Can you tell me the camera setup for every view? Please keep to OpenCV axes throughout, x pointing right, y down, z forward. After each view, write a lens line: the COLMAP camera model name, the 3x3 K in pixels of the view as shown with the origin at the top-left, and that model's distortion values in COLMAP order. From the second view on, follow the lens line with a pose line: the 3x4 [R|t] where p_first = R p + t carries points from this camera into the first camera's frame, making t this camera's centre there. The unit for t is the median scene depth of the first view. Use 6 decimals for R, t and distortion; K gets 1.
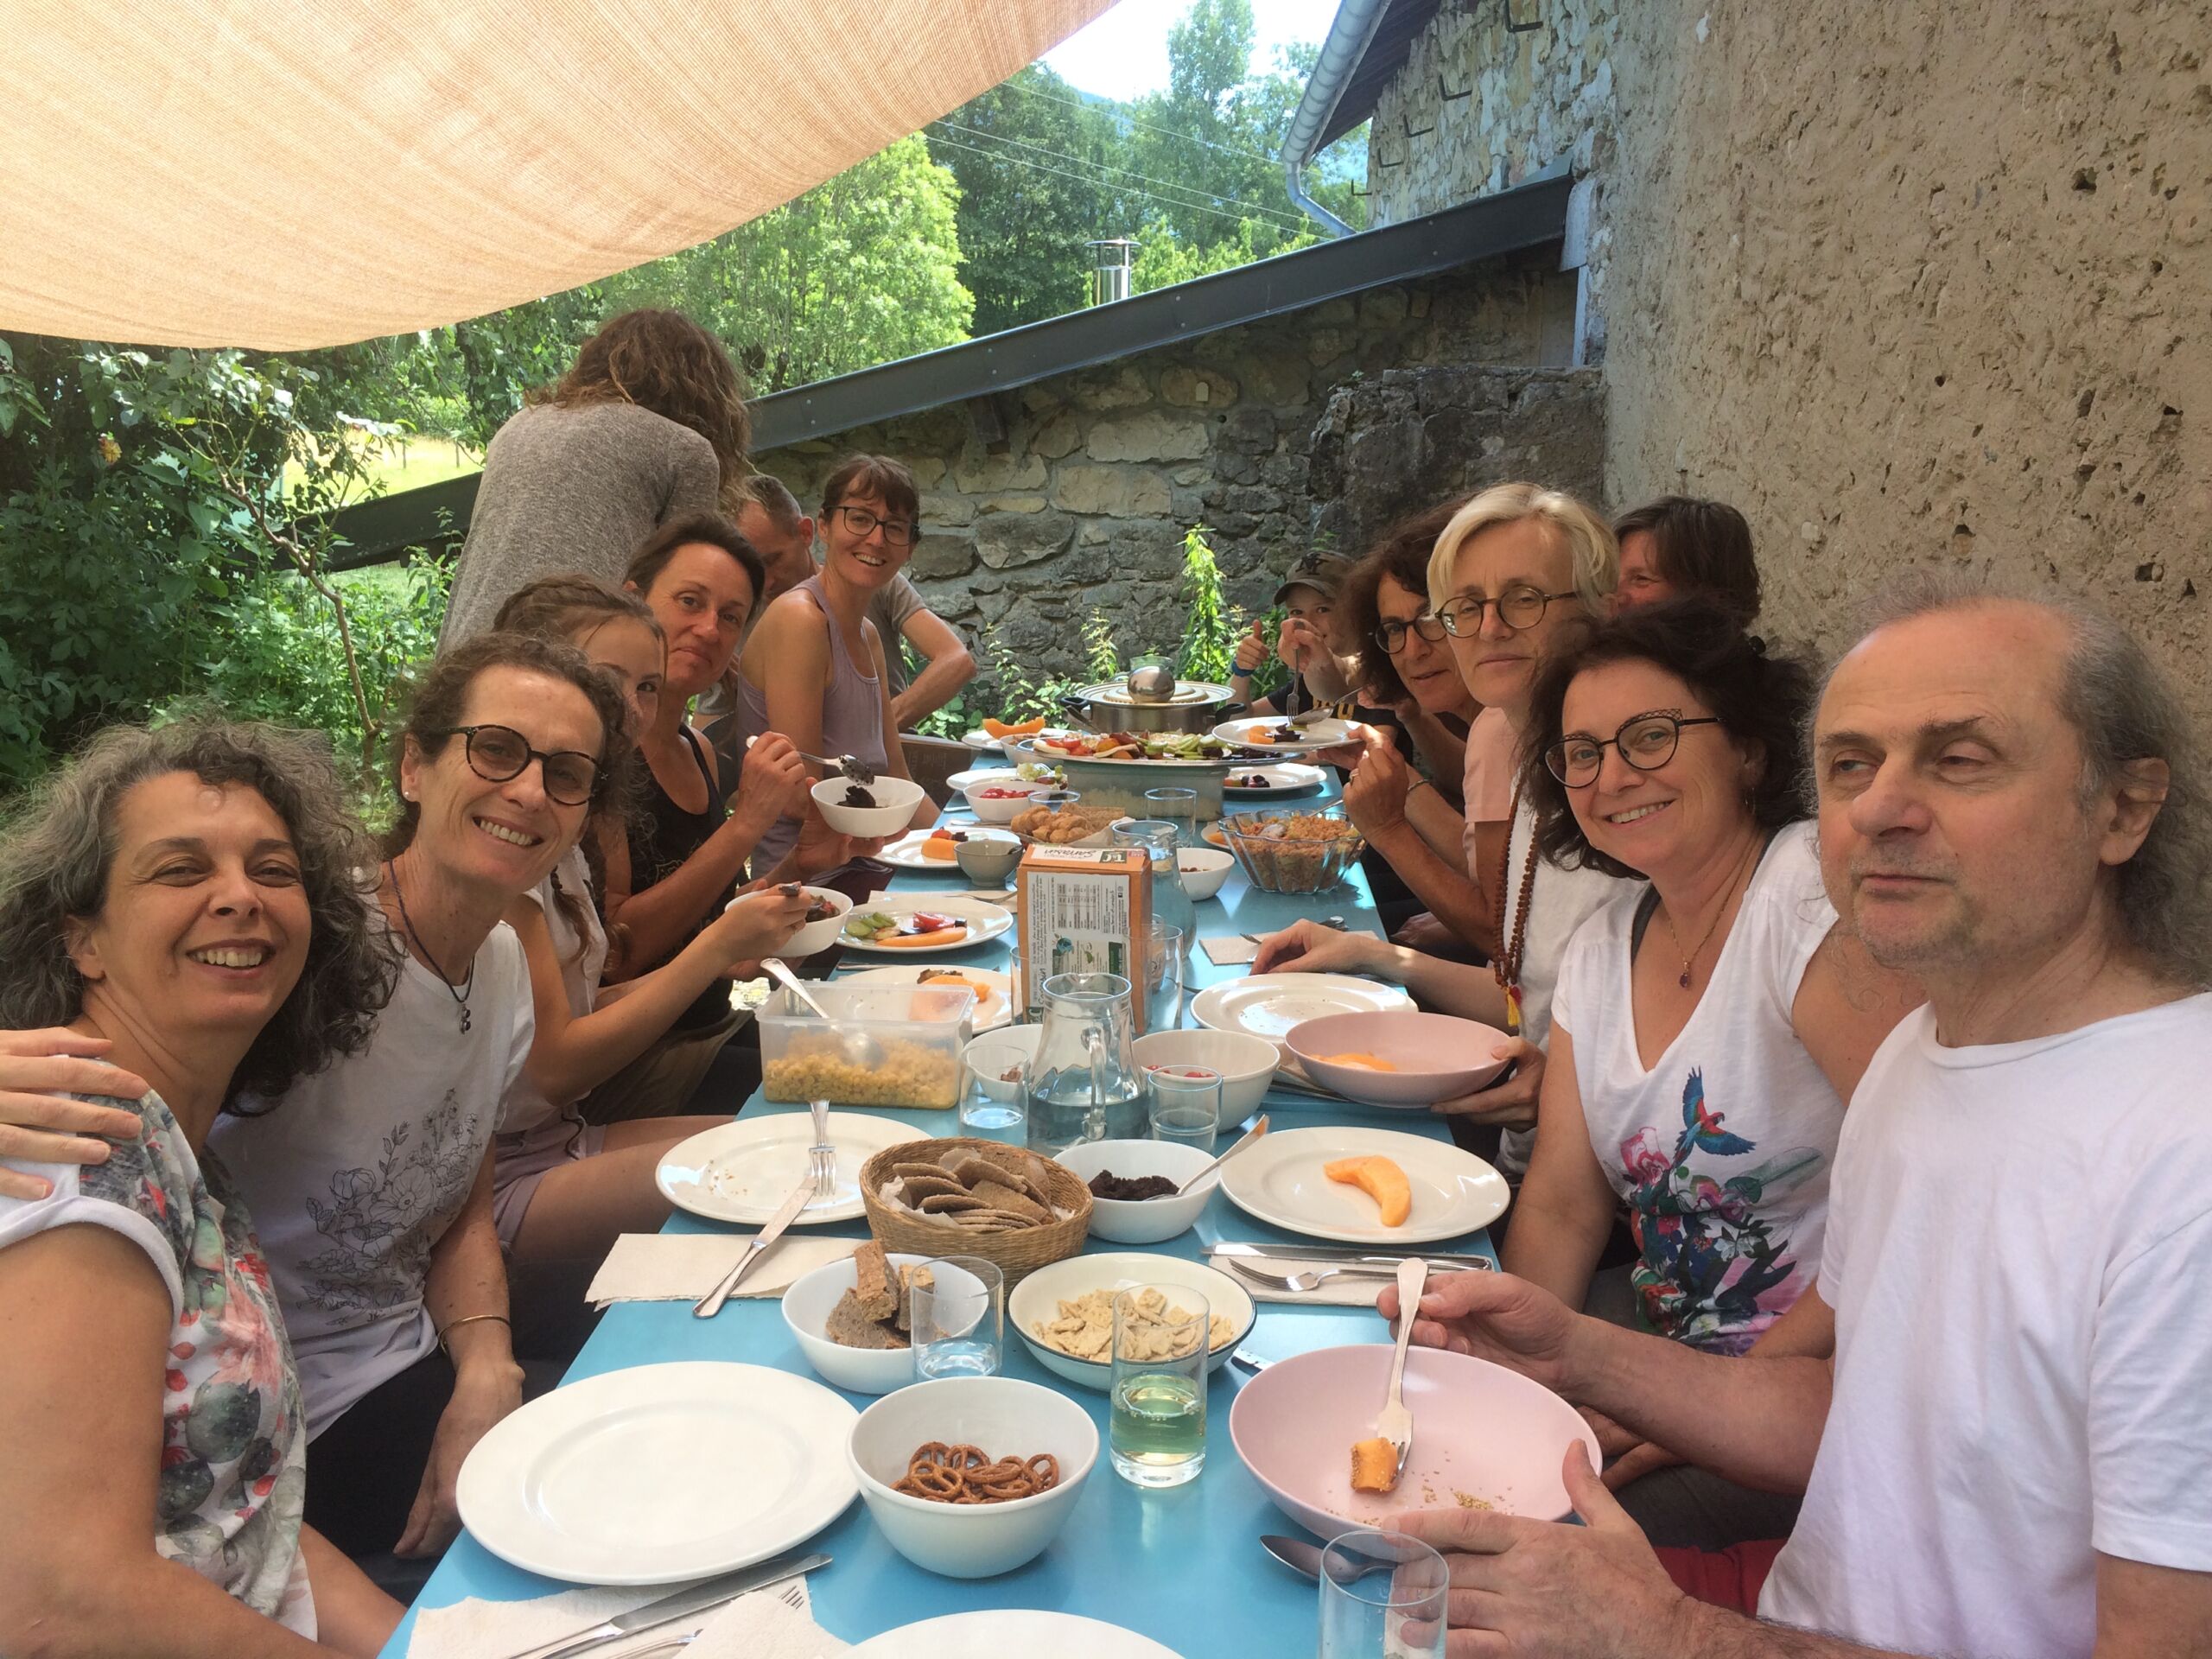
lens RADIAL K [[1890.7, 0, 1111.8], [0, 1890.7, 823.8], [0, 0, 1]] dist [0.074264, -0.103178]
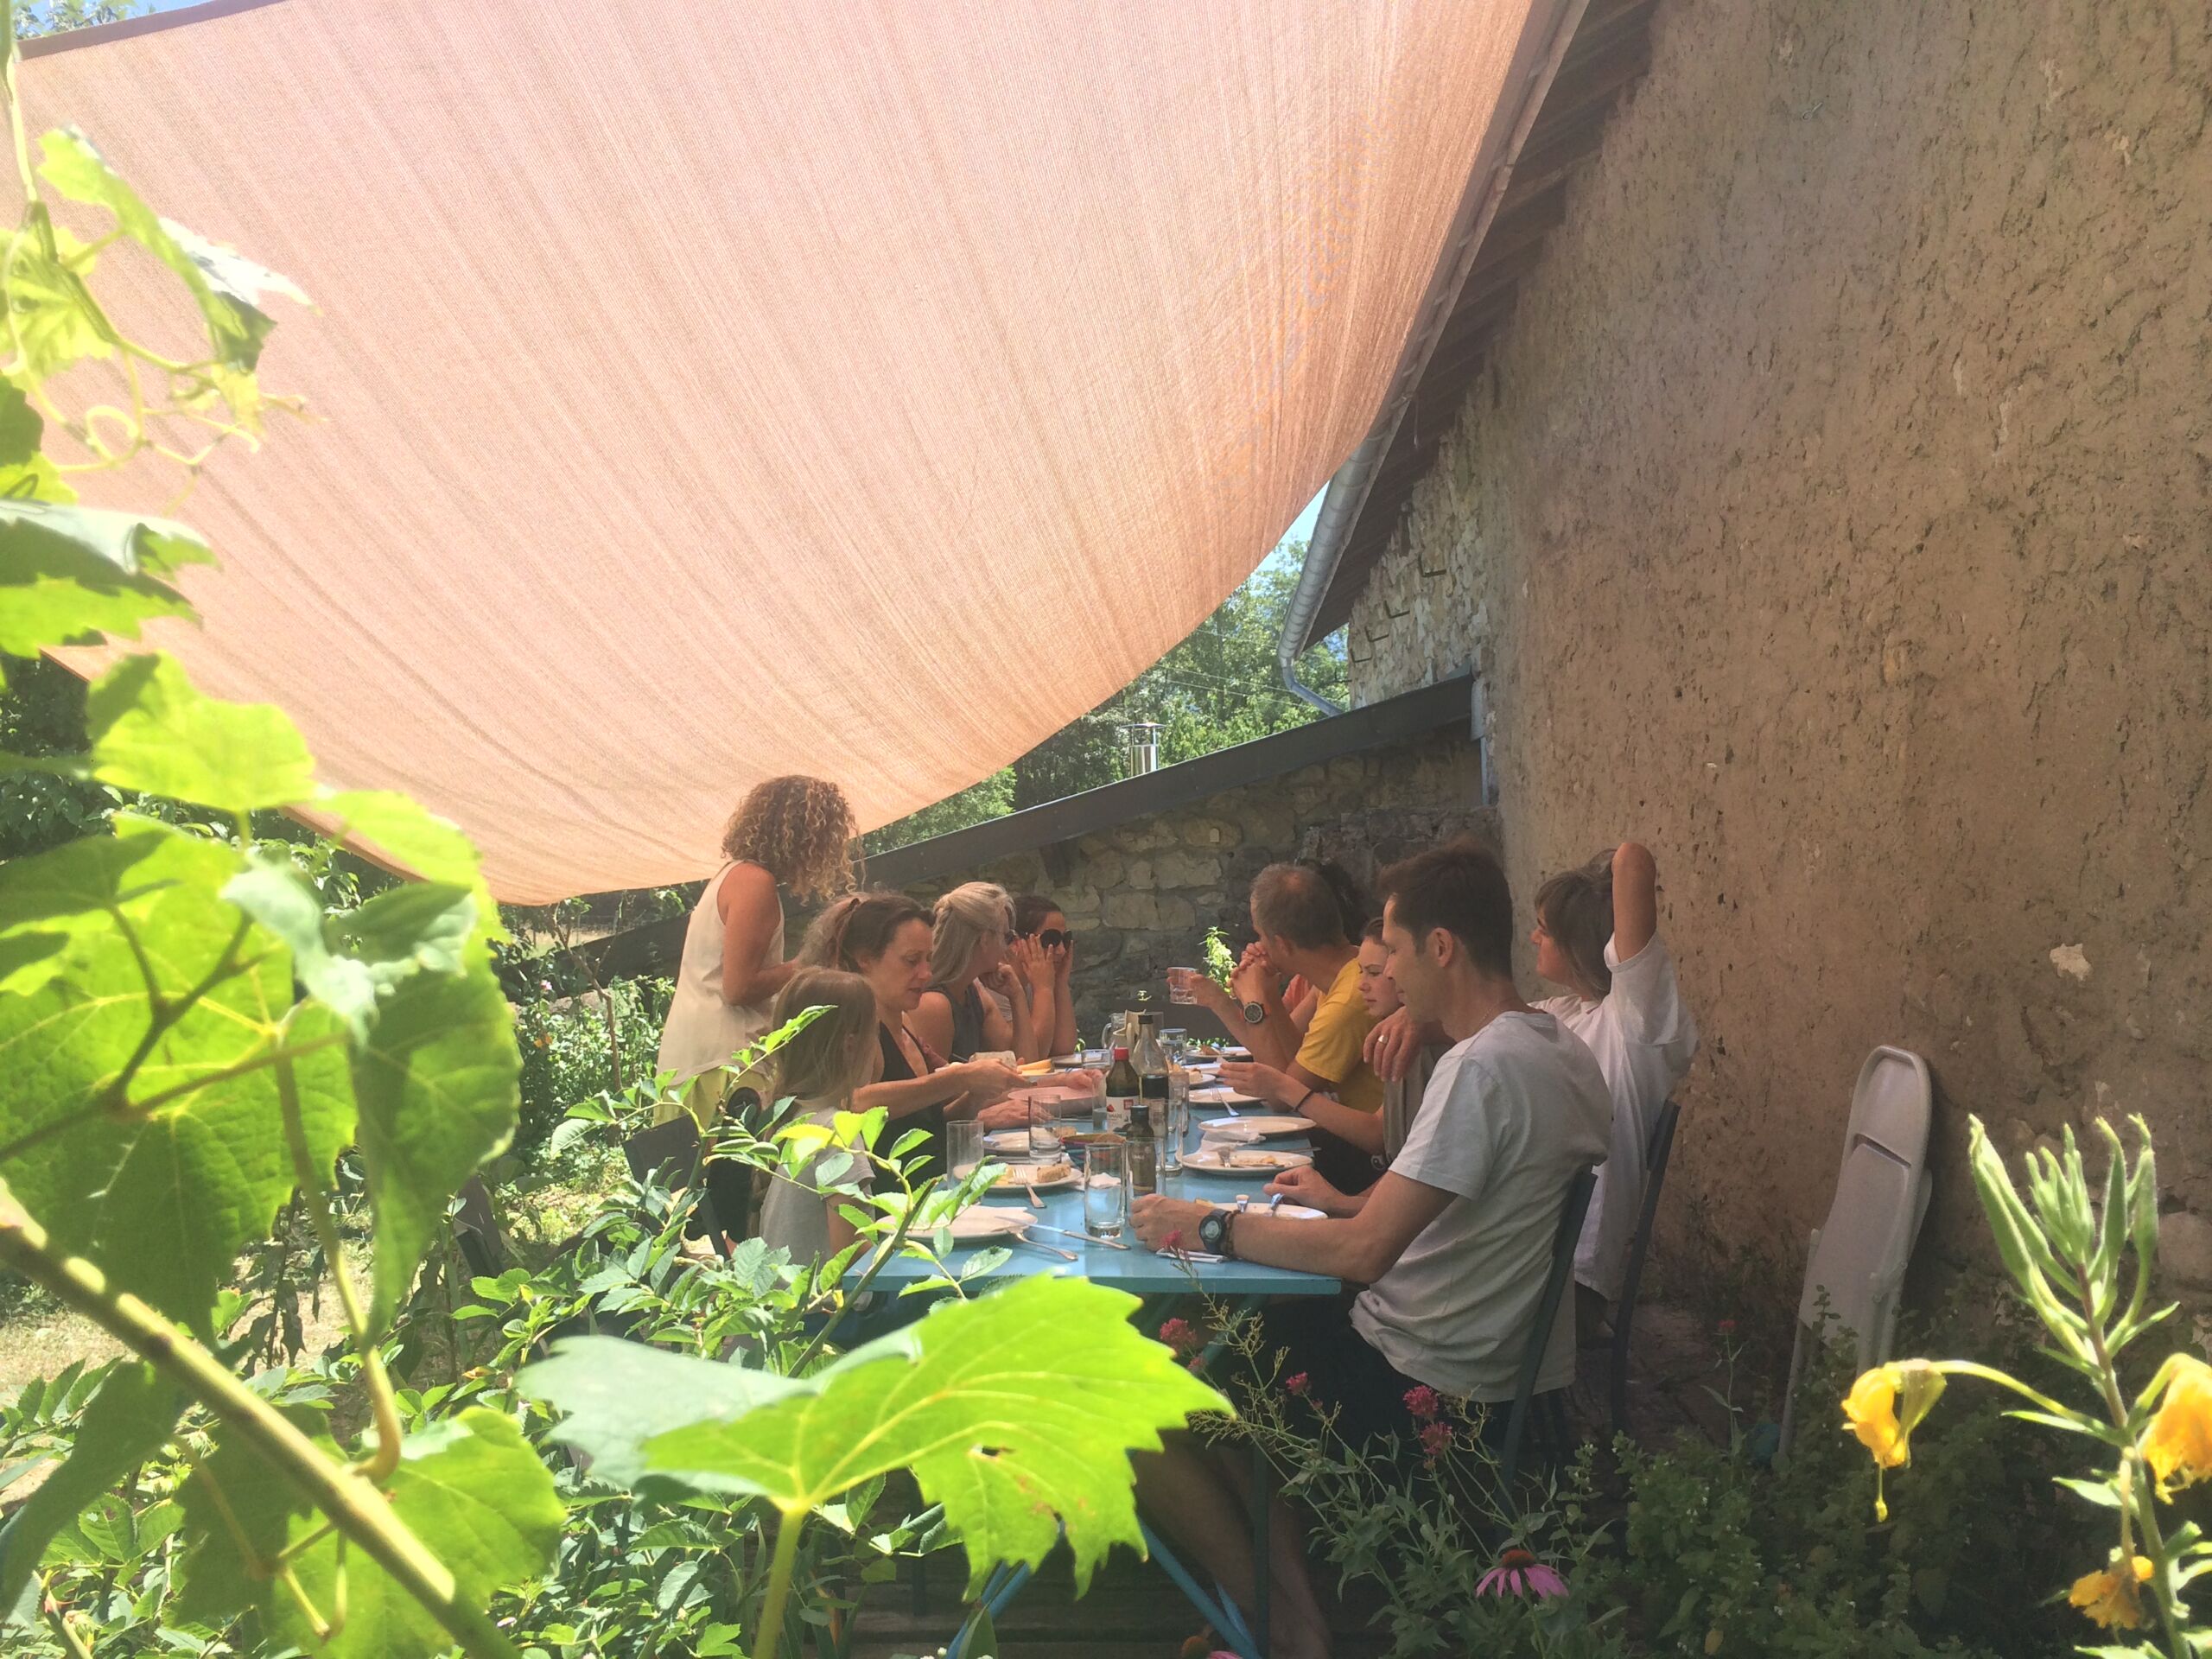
lens RADIAL K [[1890.7, 0, 1106.0], [0, 1890.7, 826.8], [0, 0, 1]] dist [0.074264, -0.103178]
pose [[0.999084, -0.038138, -0.019404, -0.002555], [0.032453, 0.970895, -0.237295, 0.079389], [0.027889, 0.236448, 0.971244, -0.294886]]
